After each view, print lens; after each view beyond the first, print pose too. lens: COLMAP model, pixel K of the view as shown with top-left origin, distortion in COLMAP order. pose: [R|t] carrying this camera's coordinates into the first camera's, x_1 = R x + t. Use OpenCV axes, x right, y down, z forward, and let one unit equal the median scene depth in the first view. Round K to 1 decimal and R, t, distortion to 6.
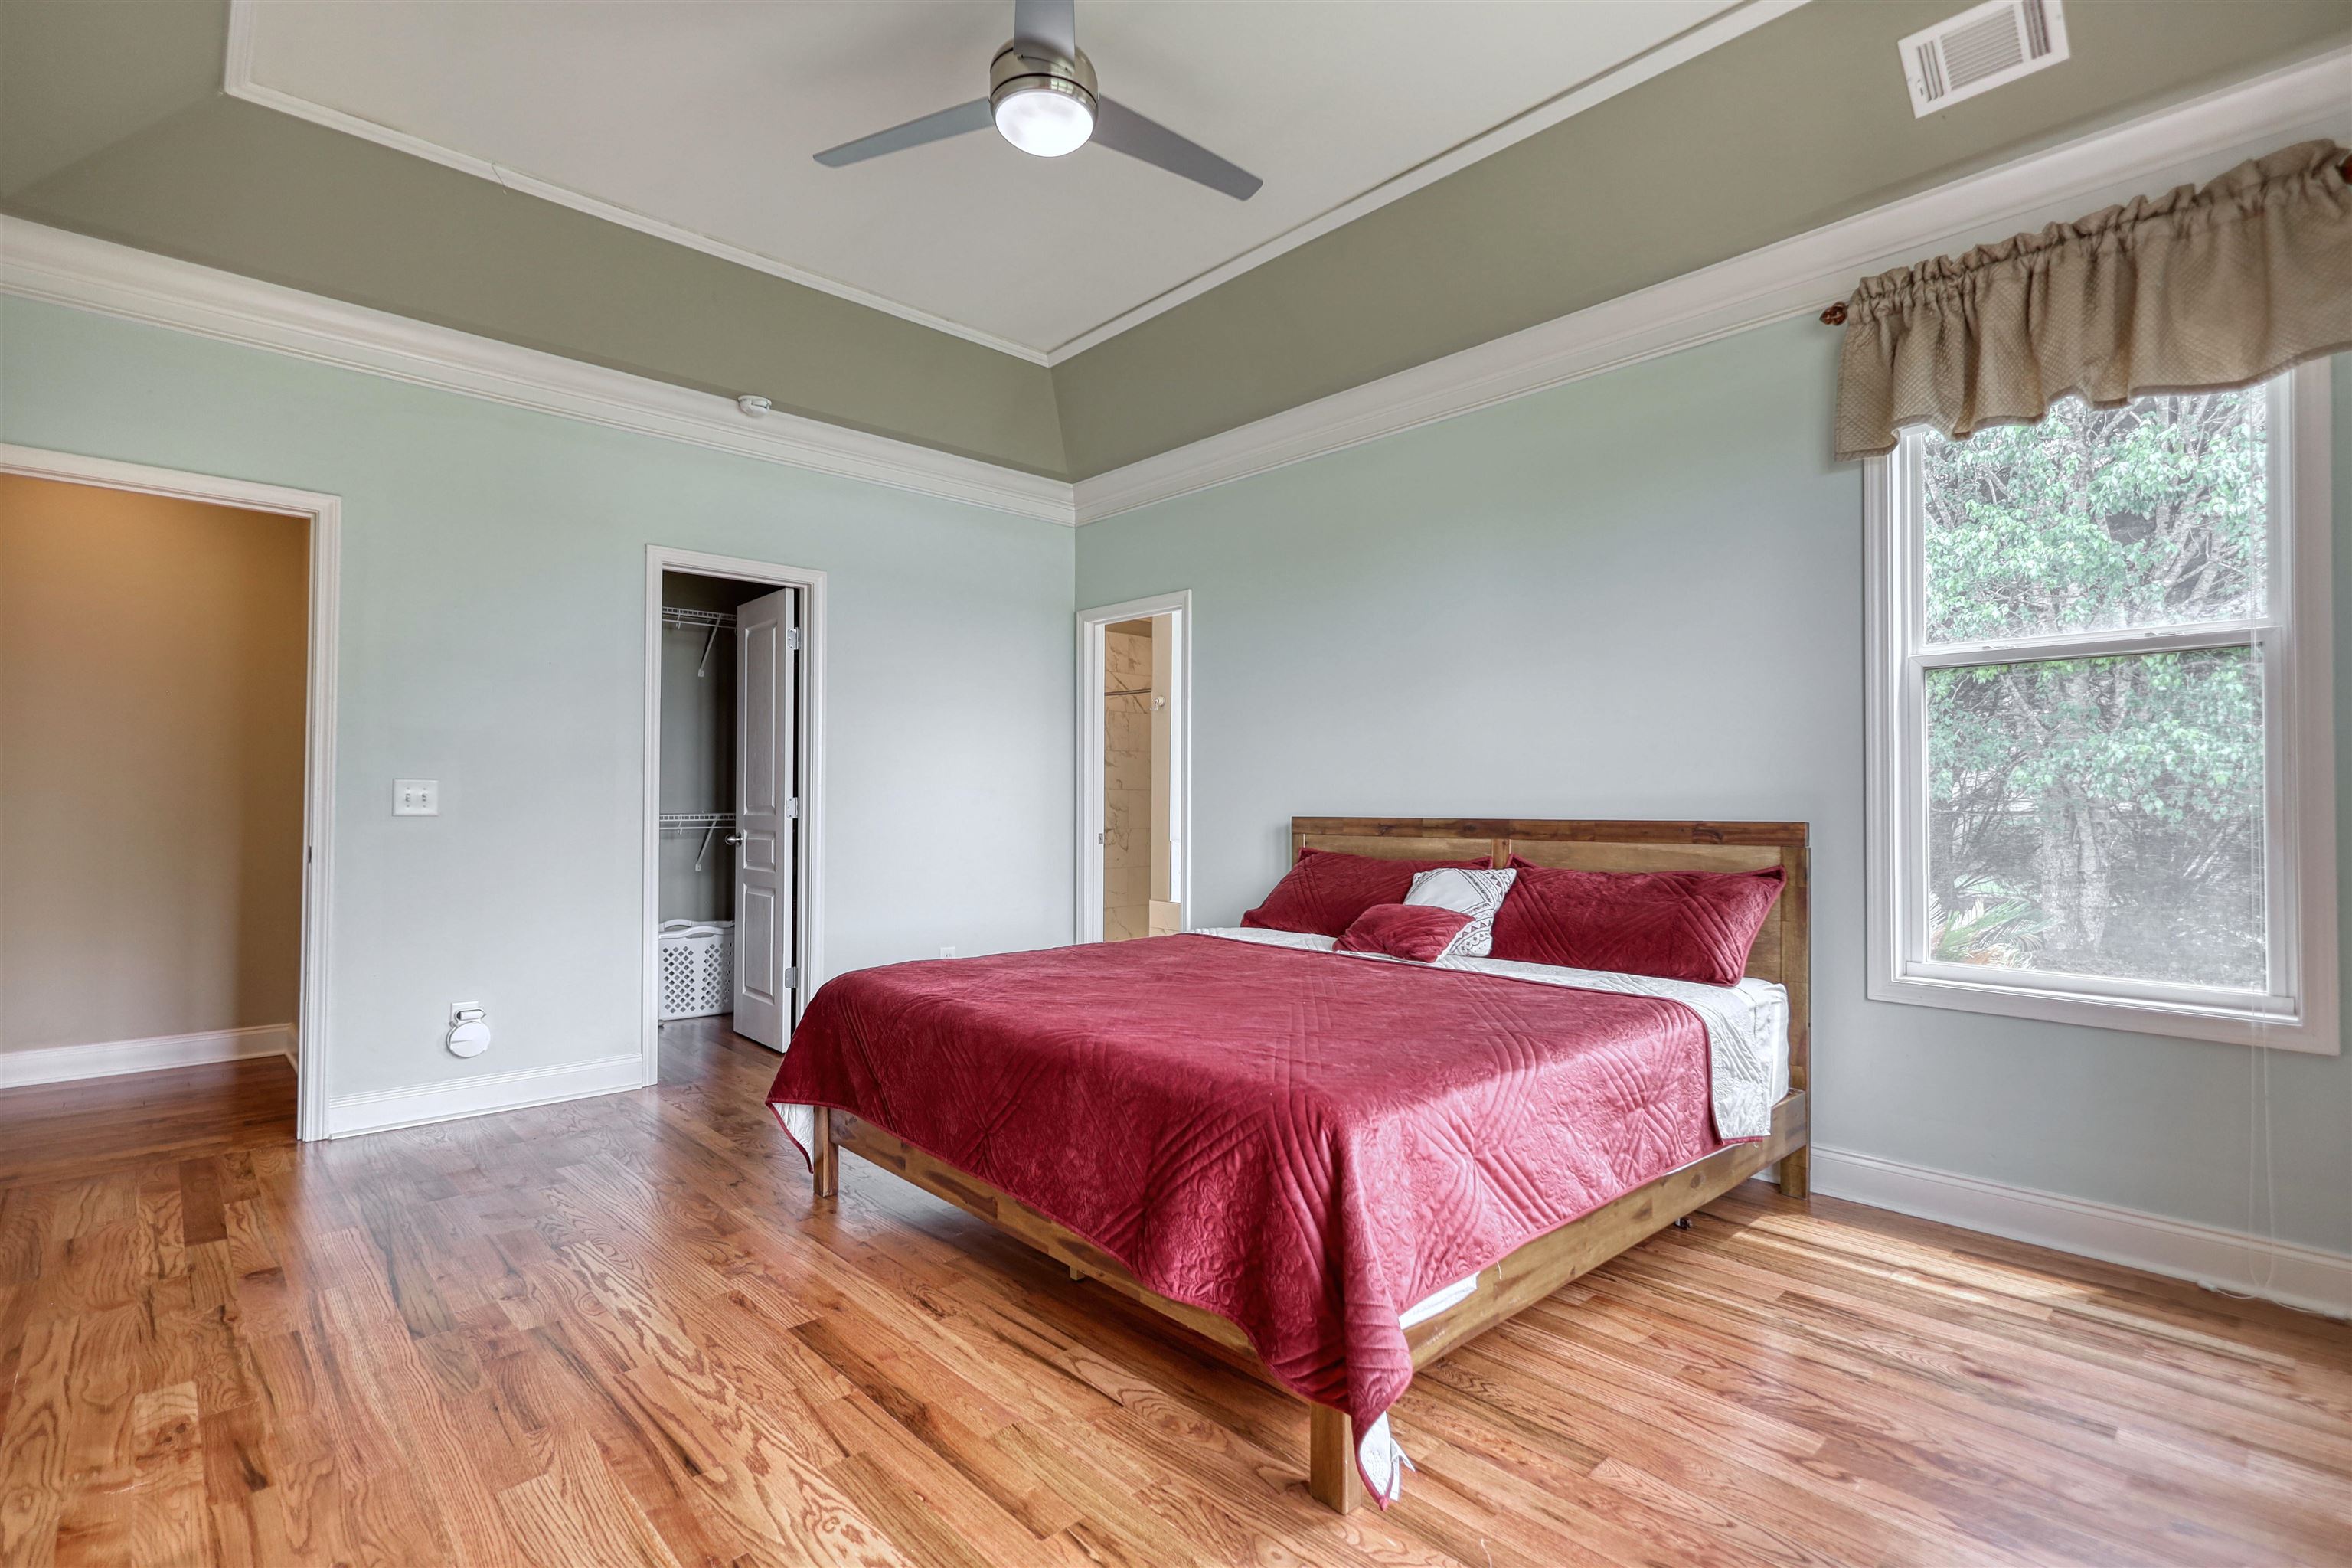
lens RADIAL K [[1115.6, 0, 1175.1], [0, 1115.6, 785.7], [0, 0, 1]] dist [0.001179, 0.001170]
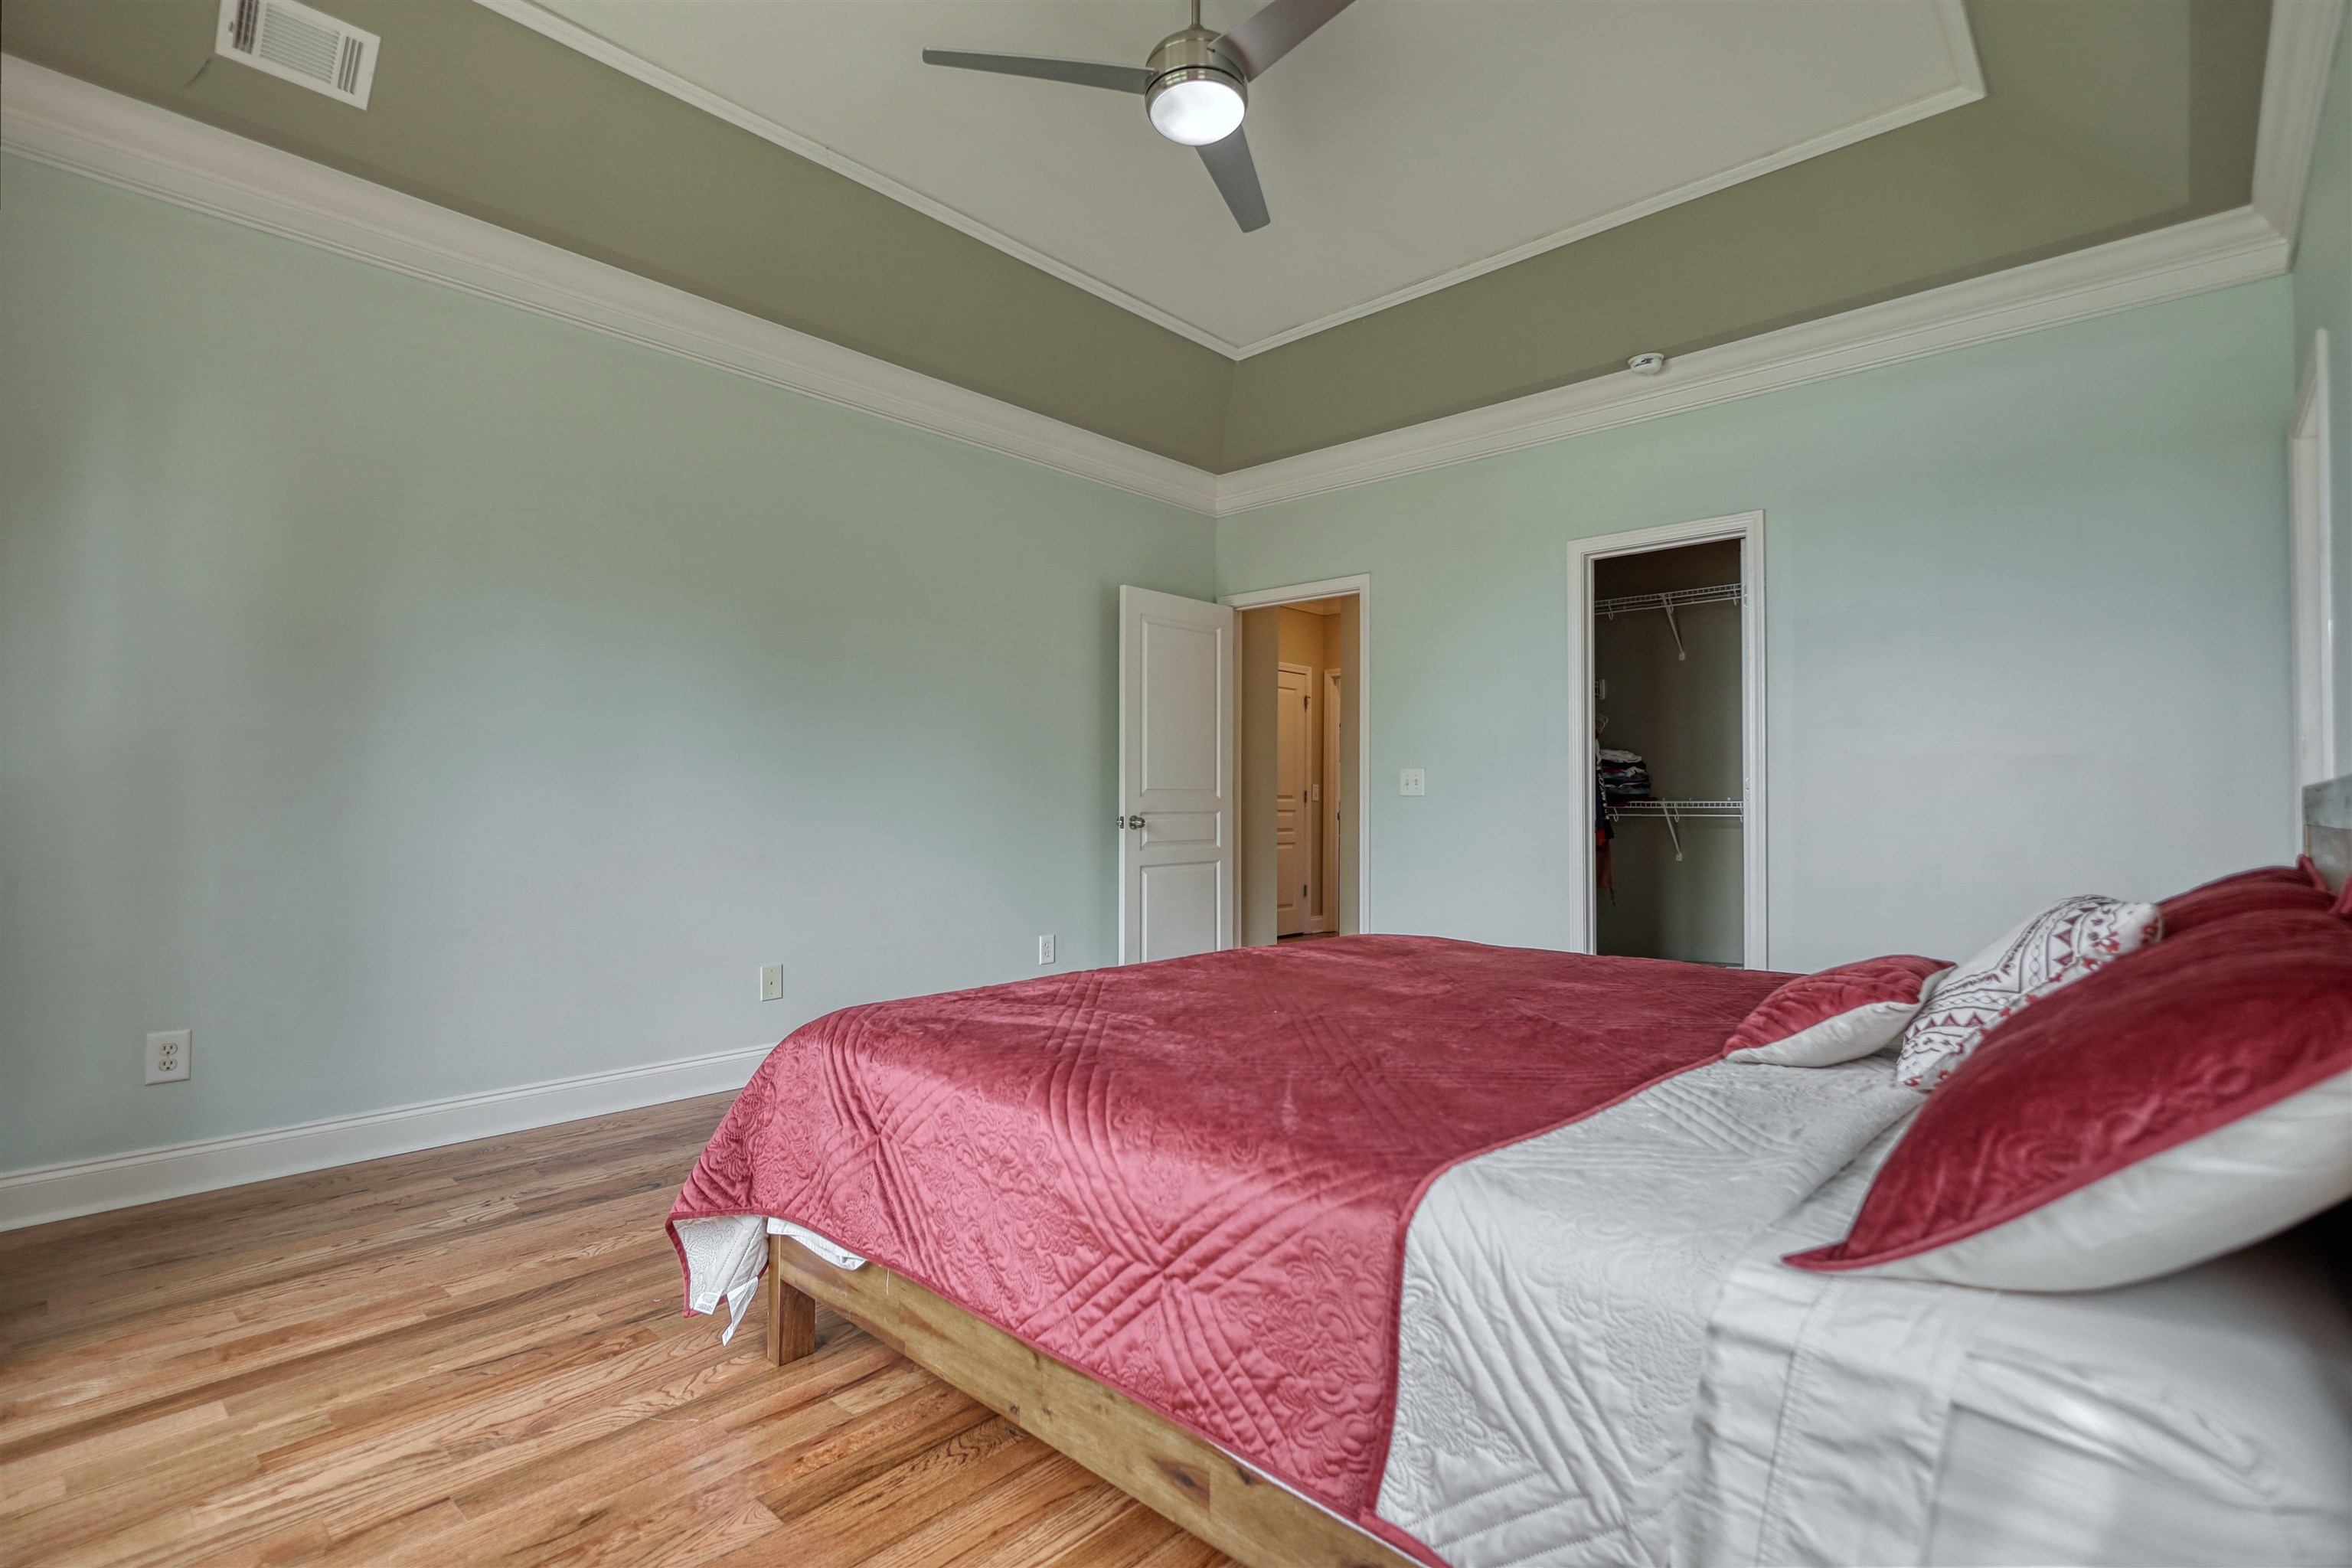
lens RADIAL K [[1094.4, 0, 1170.0], [0, 1094.4, 791.8], [0, 0, 1]] dist [-0.000051, 0.000089]
pose [[0.075720, -0.014019, -0.997031, 0.896220], [0.013878, 0.999819, -0.013004, 0.053130], [0.997033, -0.012852, 0.075901, 0.898437]]
